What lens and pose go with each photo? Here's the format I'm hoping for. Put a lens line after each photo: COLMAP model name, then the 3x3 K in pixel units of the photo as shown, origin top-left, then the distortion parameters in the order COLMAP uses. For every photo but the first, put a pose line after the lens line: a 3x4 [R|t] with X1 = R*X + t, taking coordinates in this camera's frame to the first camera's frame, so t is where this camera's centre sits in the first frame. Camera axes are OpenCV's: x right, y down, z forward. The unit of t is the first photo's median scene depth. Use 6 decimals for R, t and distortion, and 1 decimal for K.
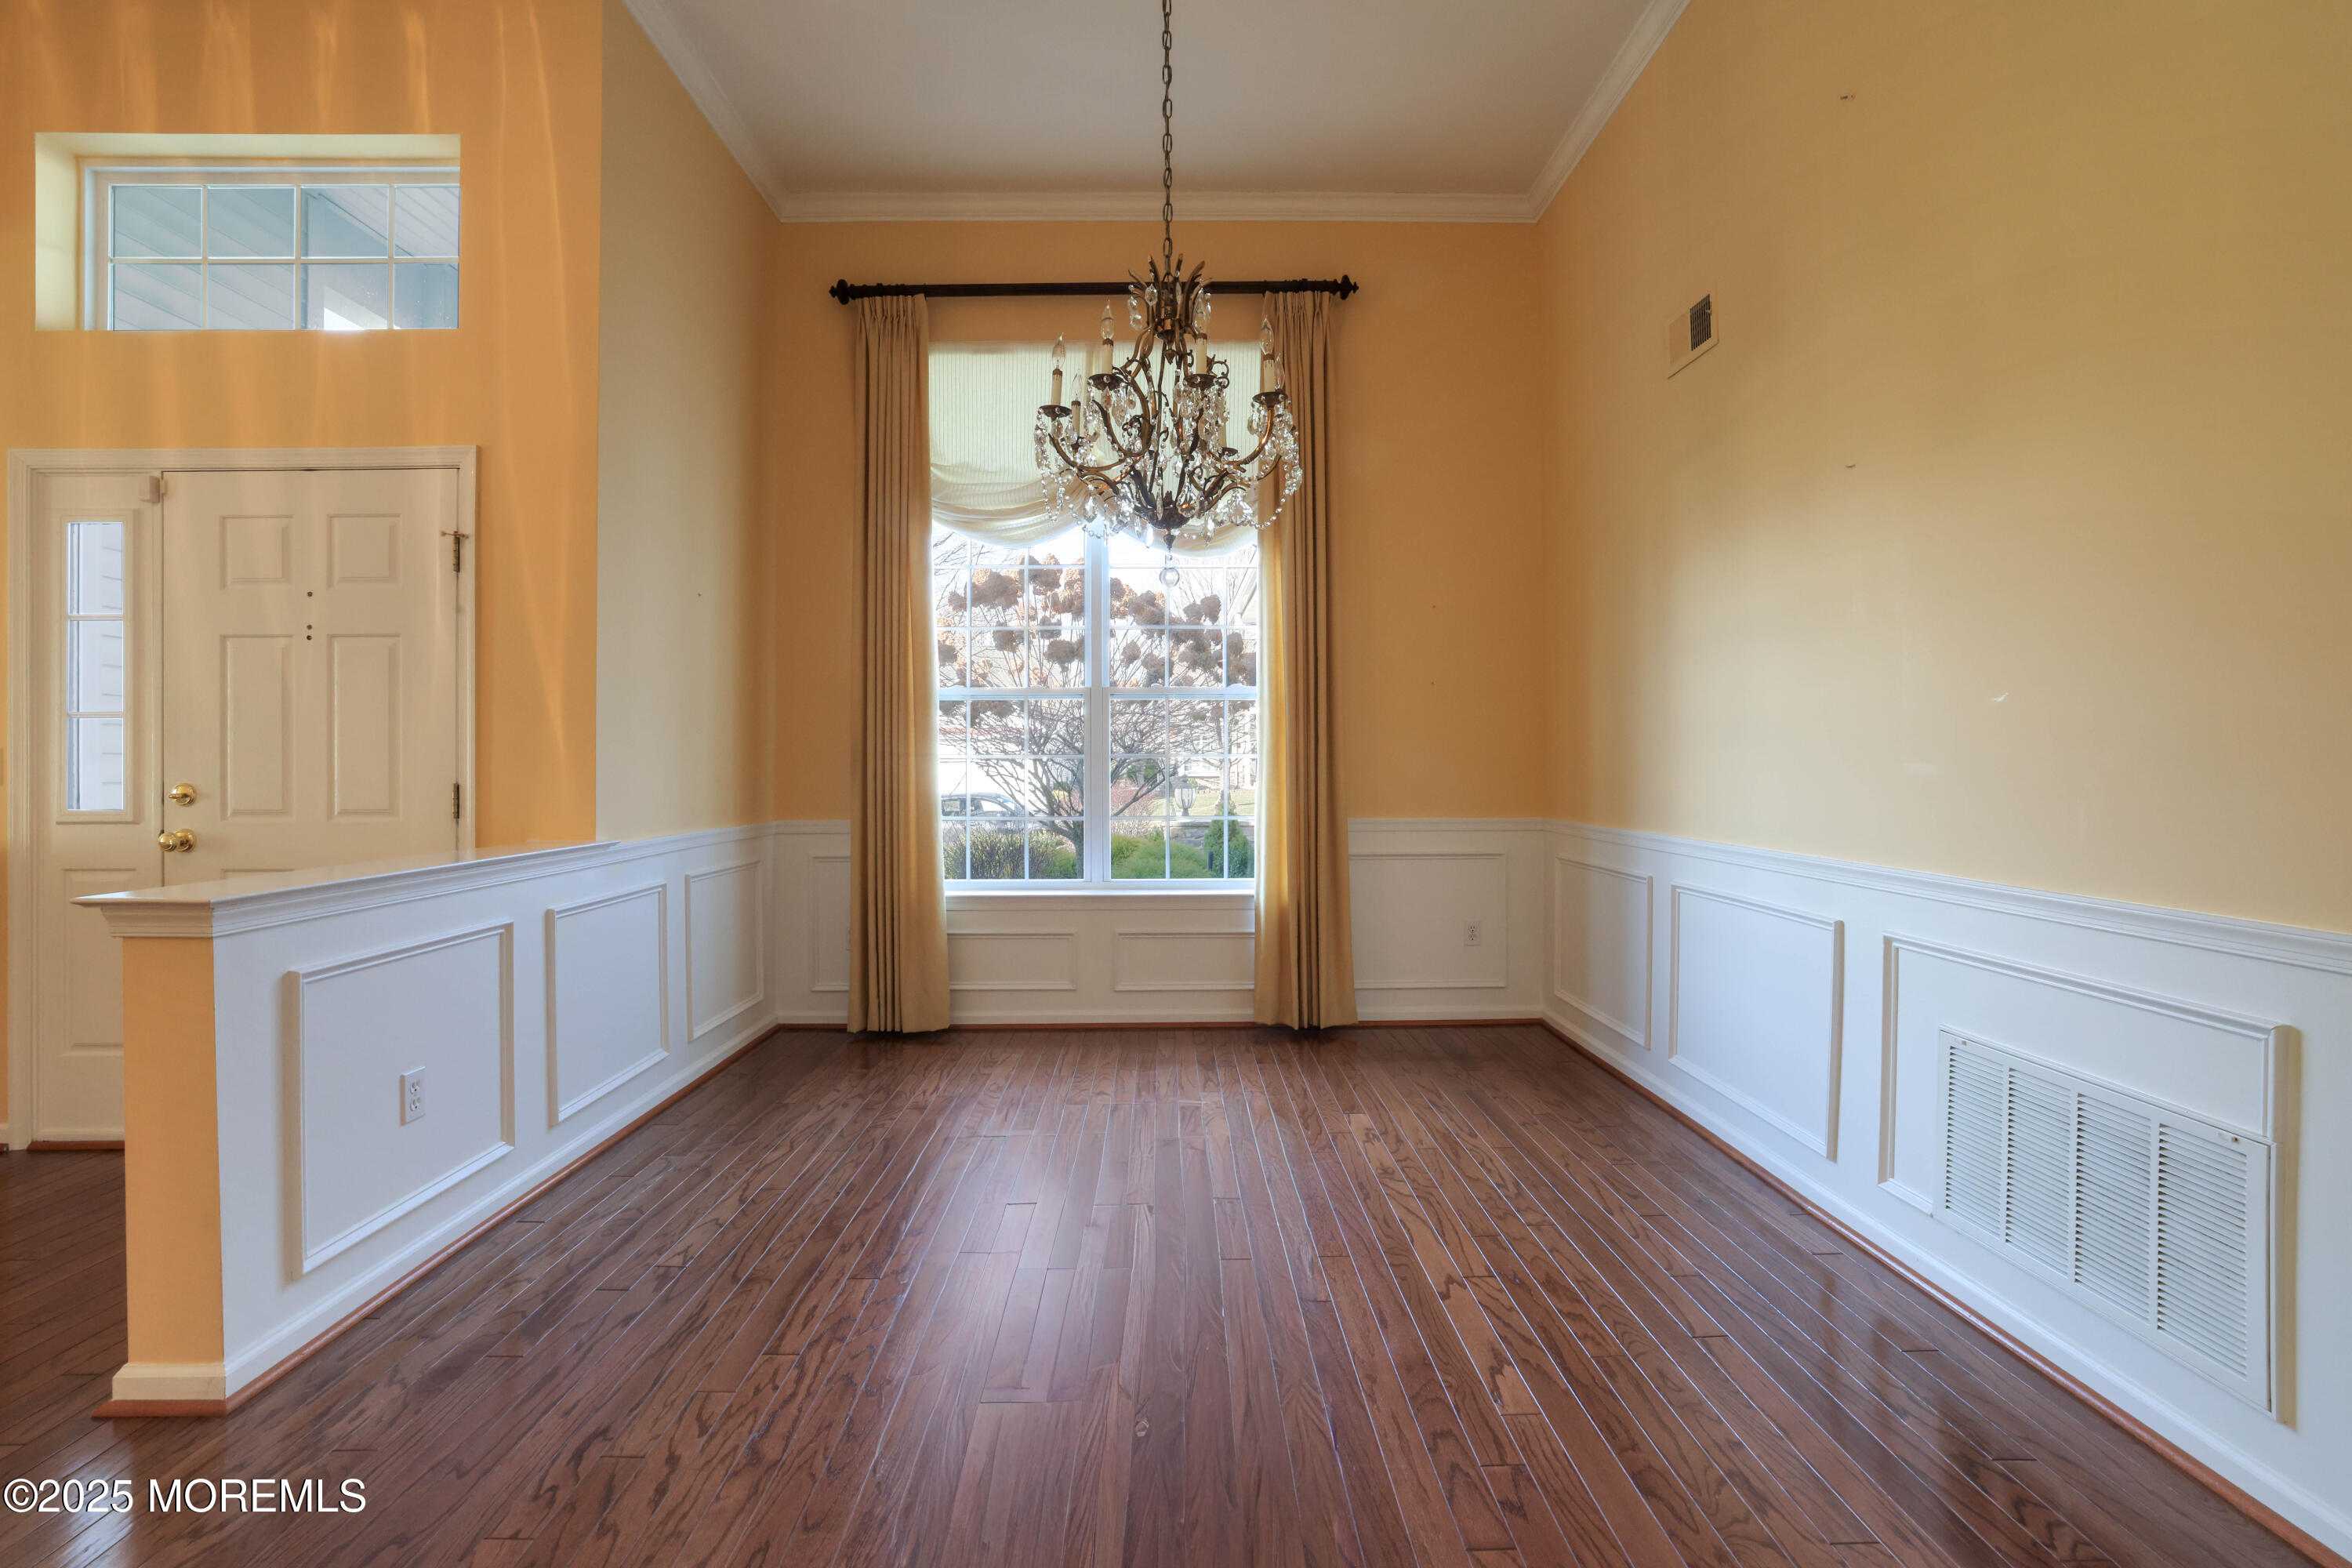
lens RADIAL K [[1008.6, 0, 1177.3], [0, 1008.6, 762.3], [0, 0, 1]] dist [-0.054890, 0.024699]
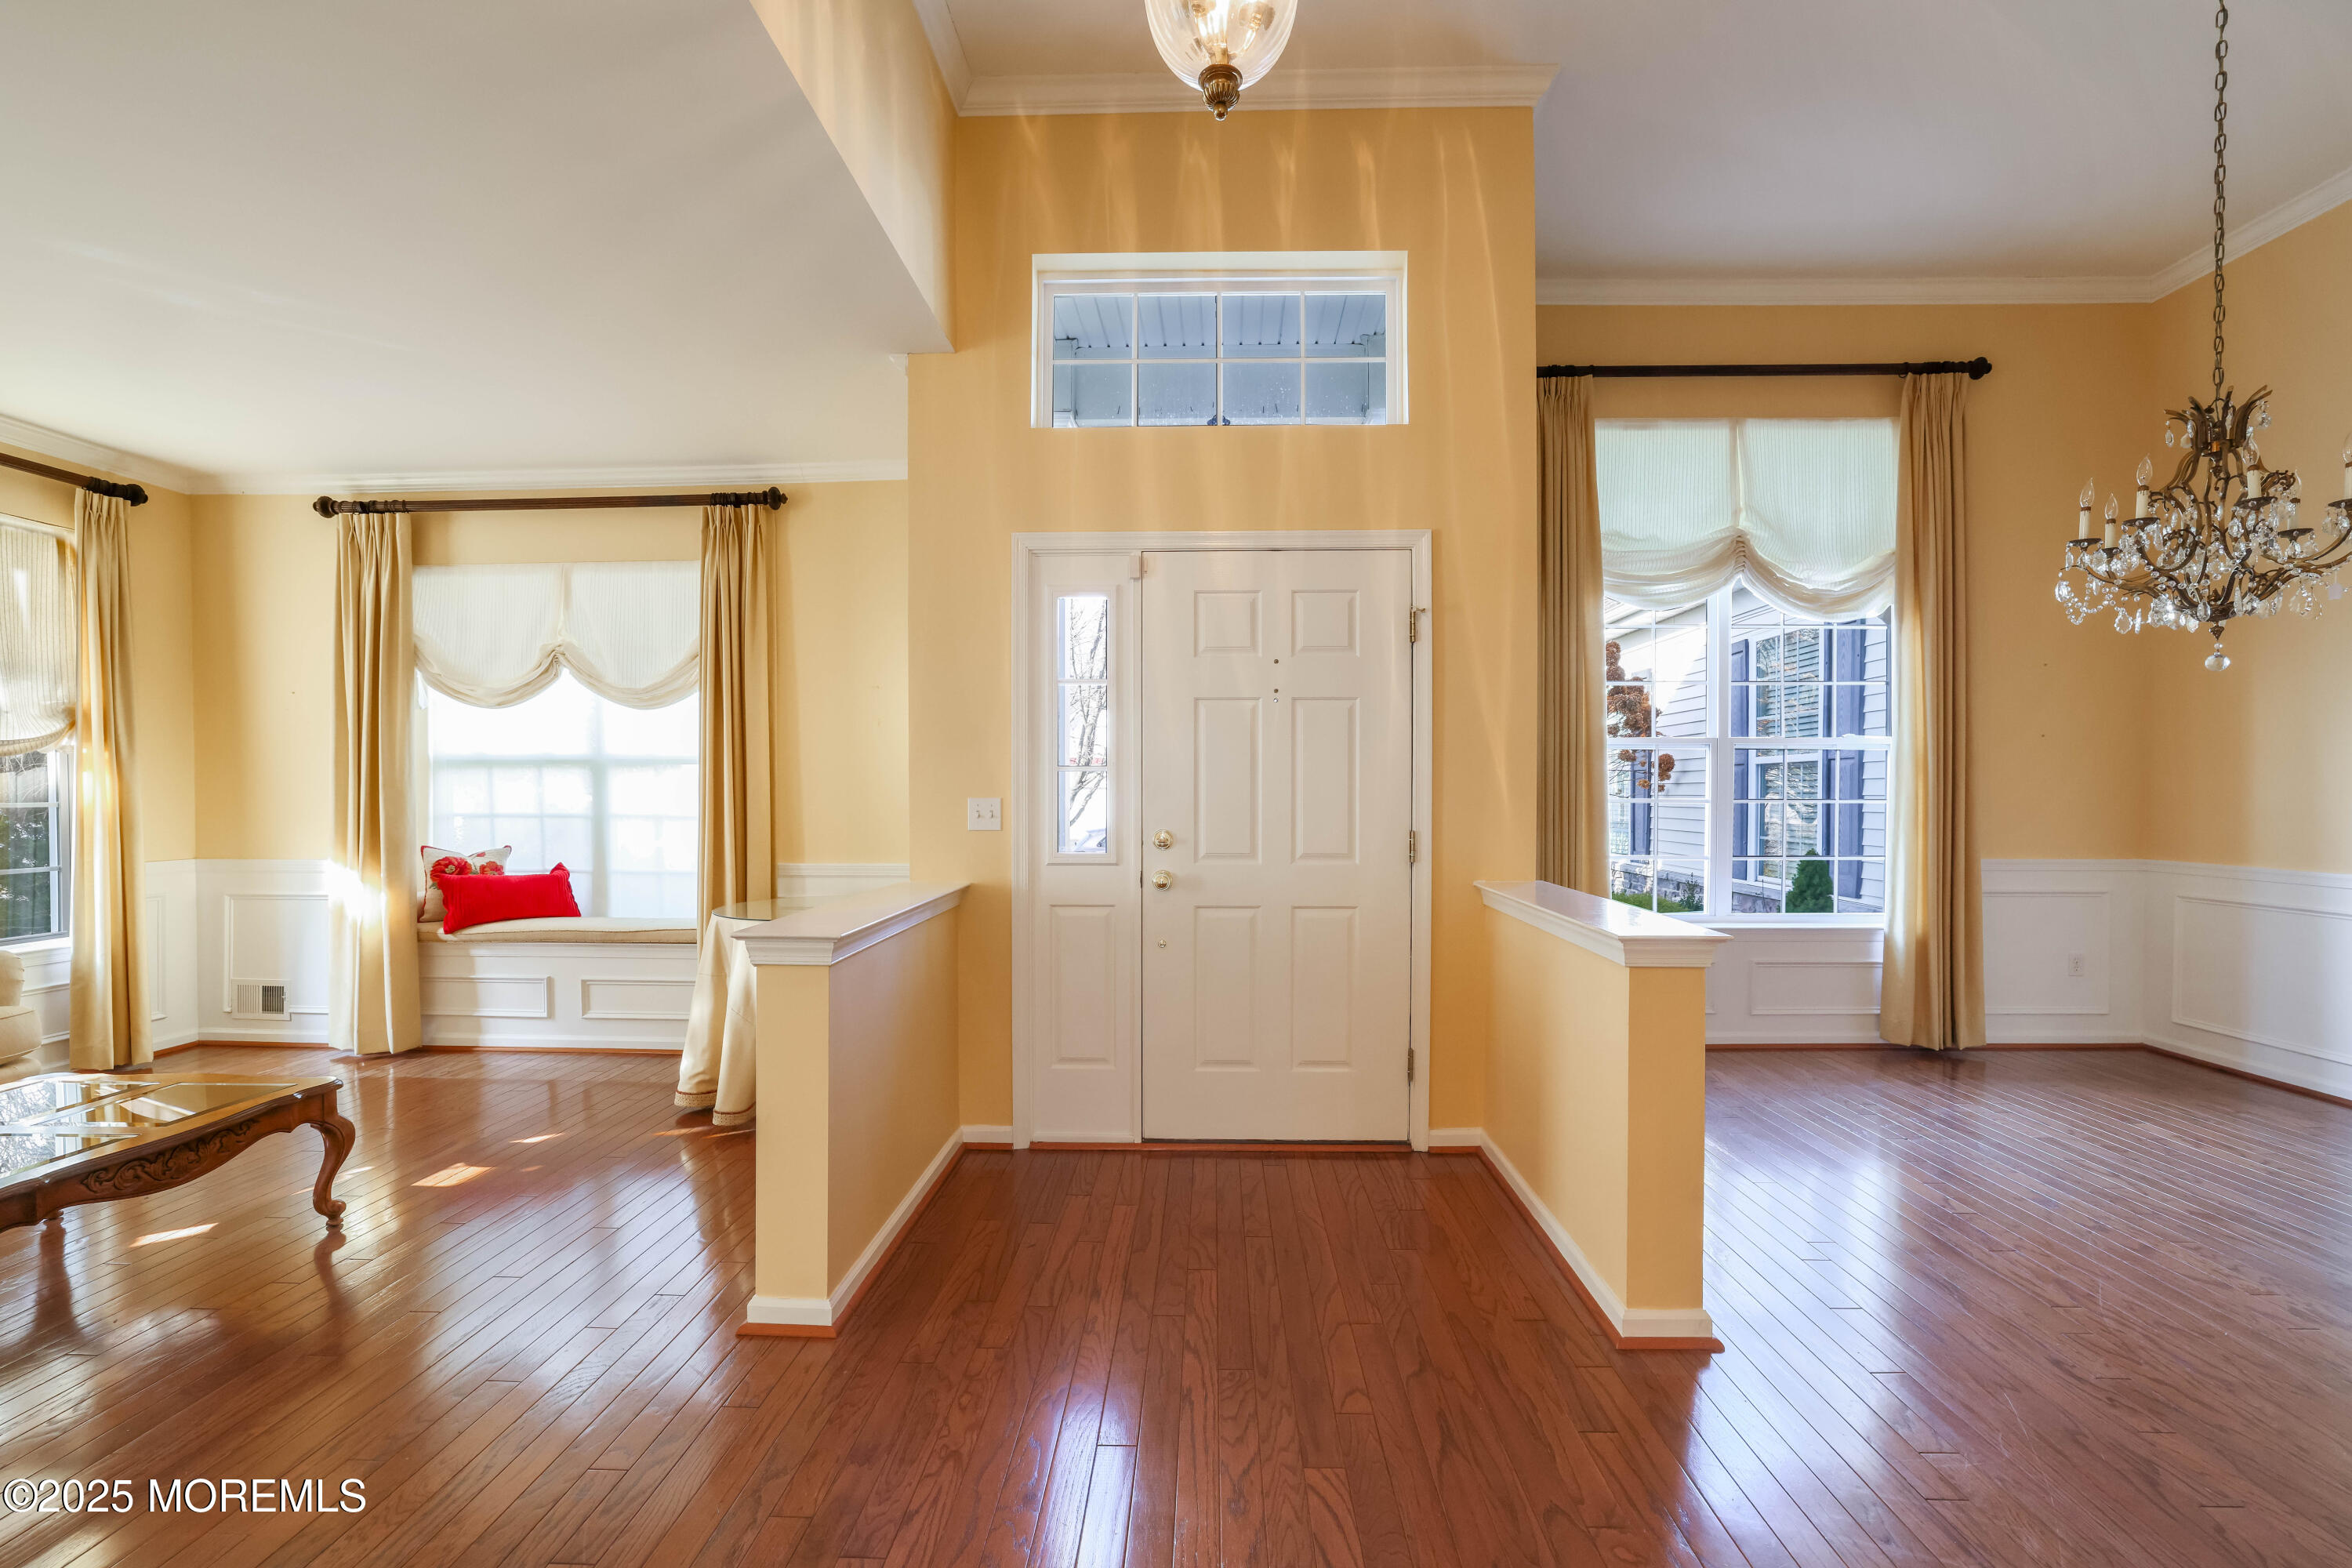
lens RADIAL K [[1018.0, 0, 1180.5], [0, 1018.0, 807.3], [0, 0, 1]] dist [-0.043609, 0.016374]
pose [[0.999345, 0.003093, -0.036048, -0.948260], [-0.002512, 0.999866, 0.016147, -0.023039], [0.036093, -0.016046, 0.999220, -0.165601]]
